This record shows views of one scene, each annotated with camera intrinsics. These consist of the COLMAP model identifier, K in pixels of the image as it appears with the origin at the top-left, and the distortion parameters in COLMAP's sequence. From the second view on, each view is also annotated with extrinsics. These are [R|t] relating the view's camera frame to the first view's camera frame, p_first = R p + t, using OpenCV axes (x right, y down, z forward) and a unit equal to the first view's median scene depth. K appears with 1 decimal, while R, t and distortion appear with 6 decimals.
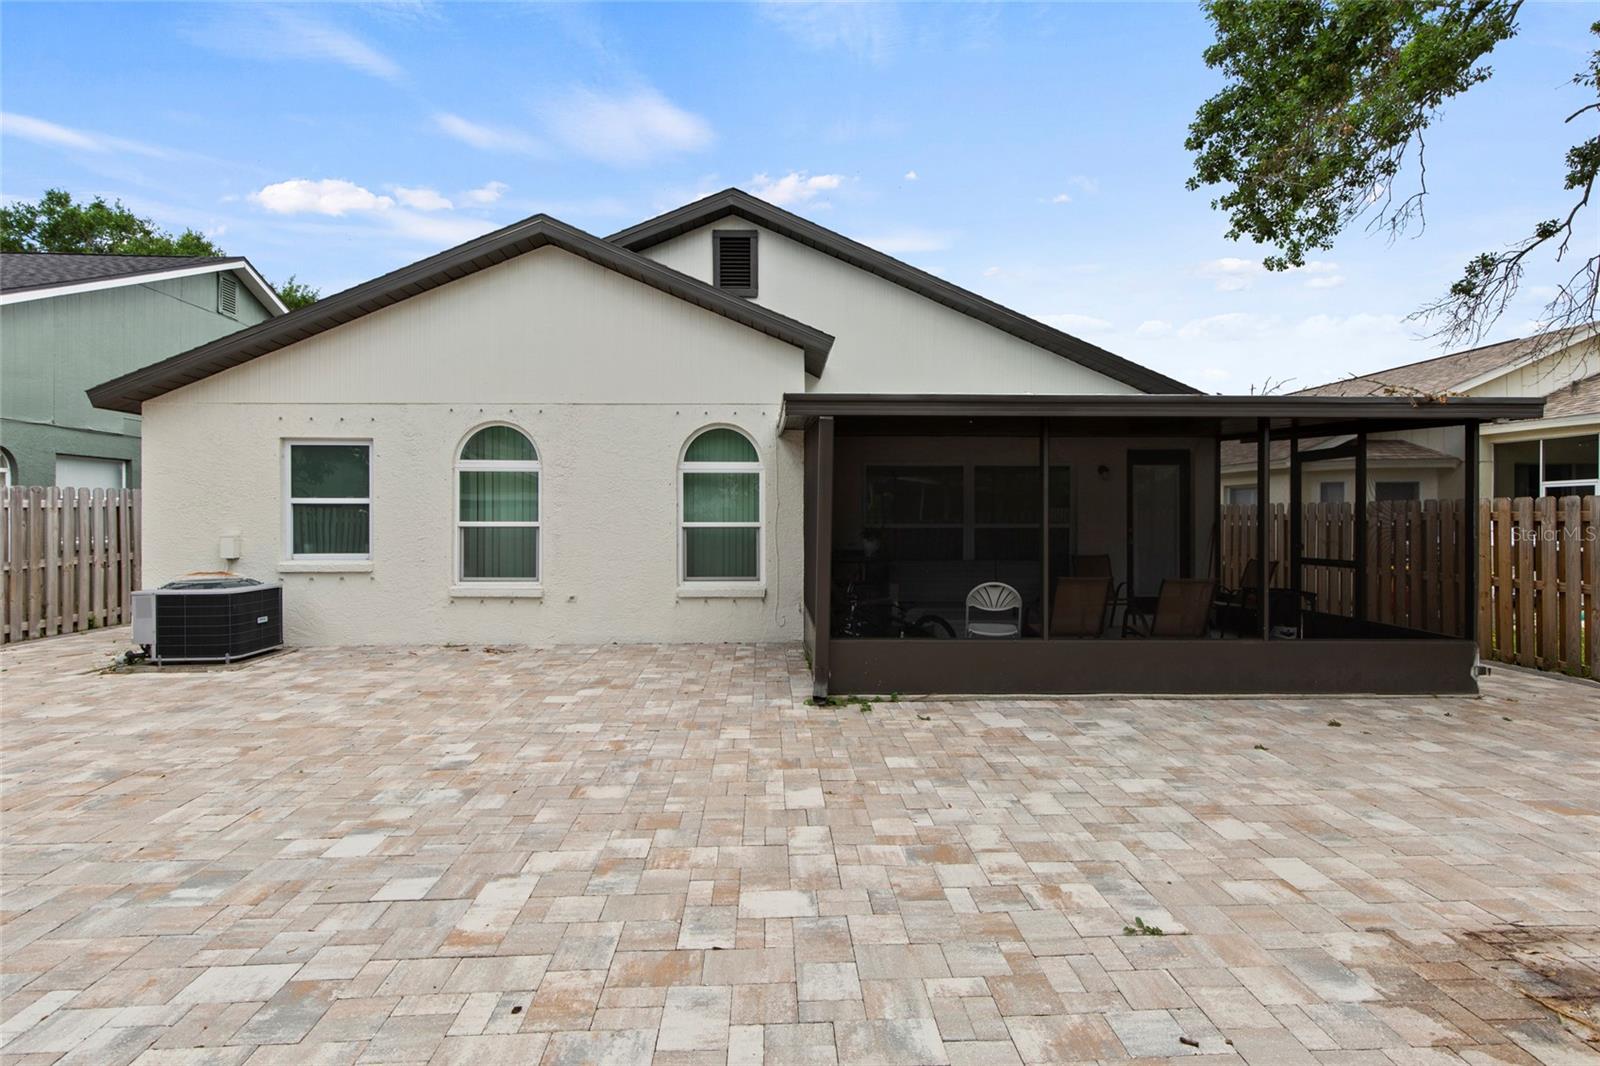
lens RADIAL K [[795.0, 0, 811.3], [0, 795.0, 527.8], [0, 0, 1]] dist [0.013481, 0.000165]
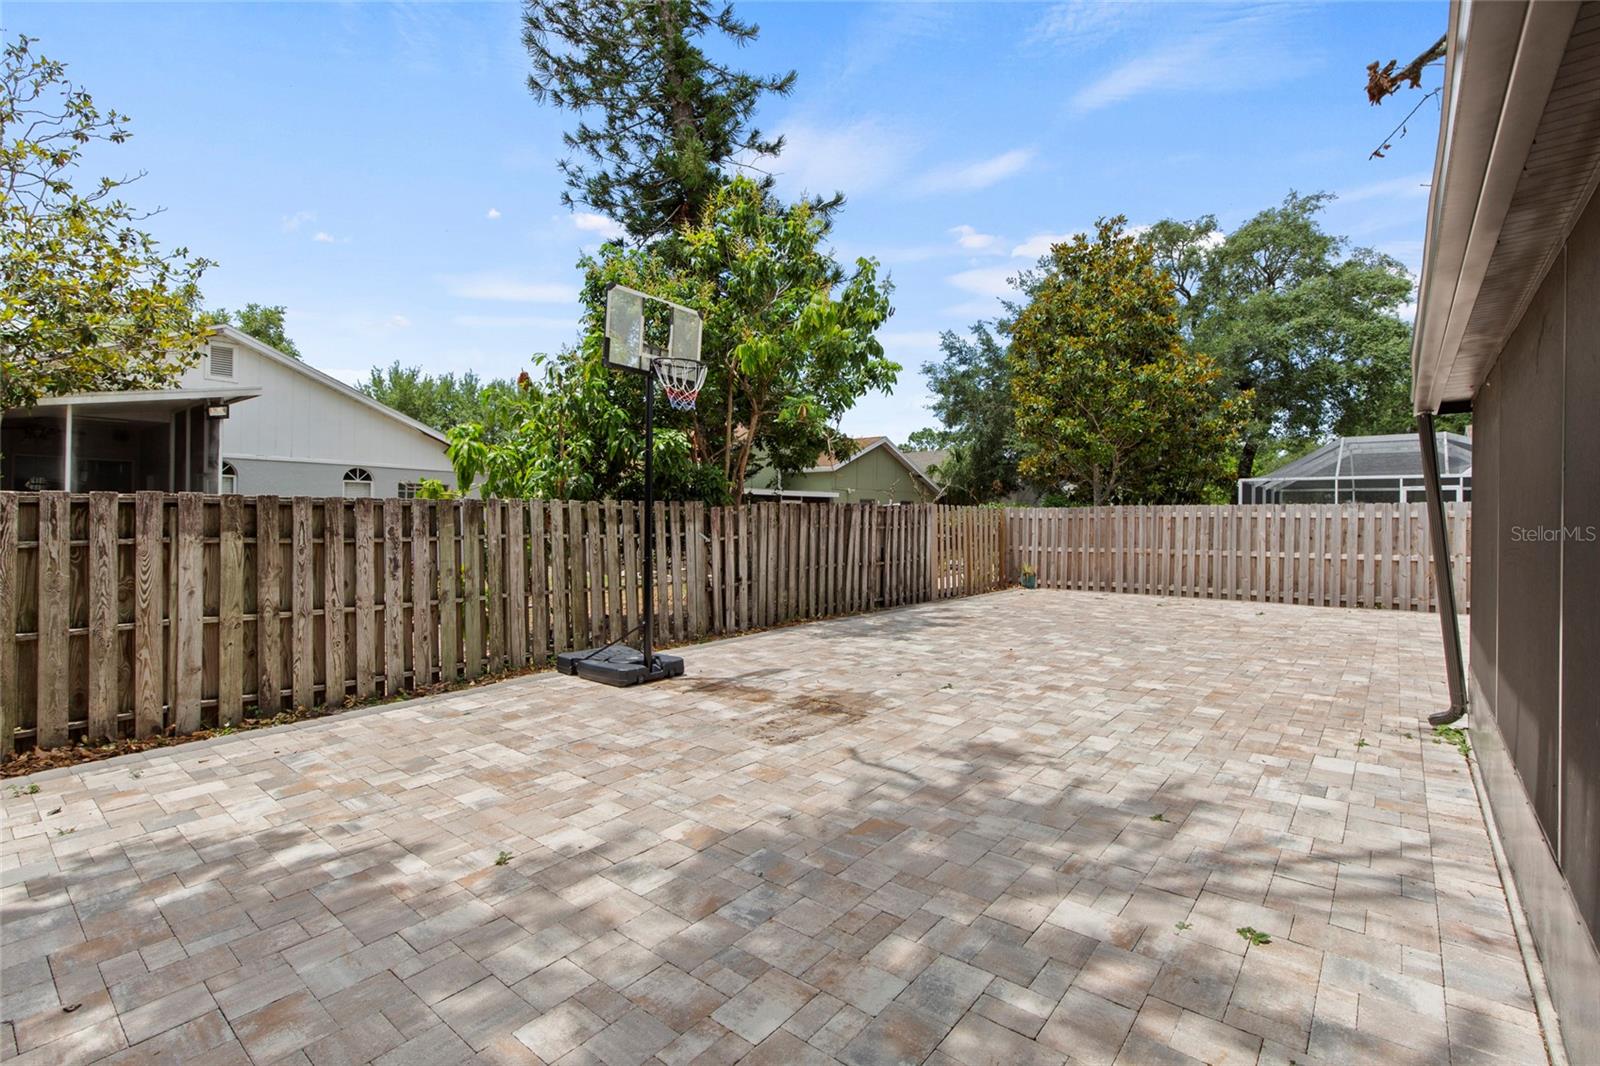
lens RADIAL K [[720.1, 0, 807.2], [0, 720.1, 521.6], [0, 0, 1]] dist [0.003998, 0.000209]
pose [[-0.673935, -0.002739, -0.738786, 0.774701], [-0.016902, 0.999789, 0.011712, -0.007074], [0.738598, 0.020380, -0.673838, 0.718468]]
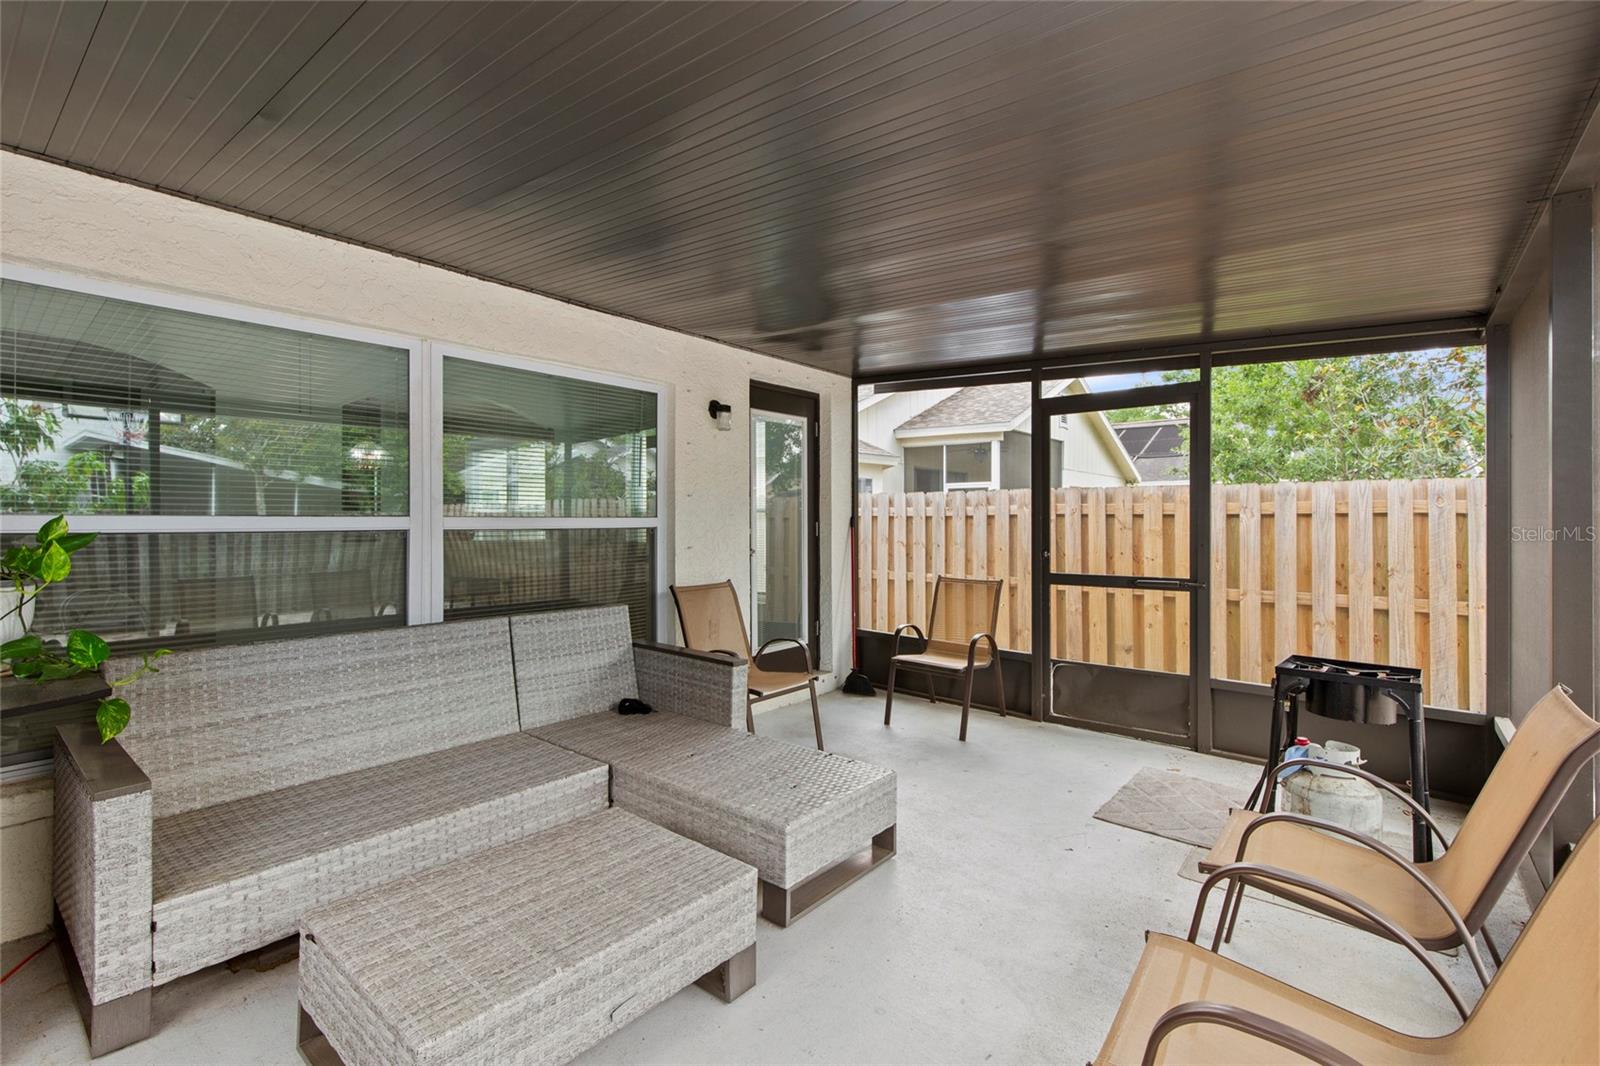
lens RADIAL K [[720.1, 0, 807.2], [0, 720.1, 521.6], [0, 0, 1]] dist [0.003998, 0.000209]
pose [[0.670886, -0.000891, 0.741560, 0.084488], [0.008143, 0.999948, -0.006166, -0.000225], [-0.741516, 0.010175, 0.670858, 0.779624]]
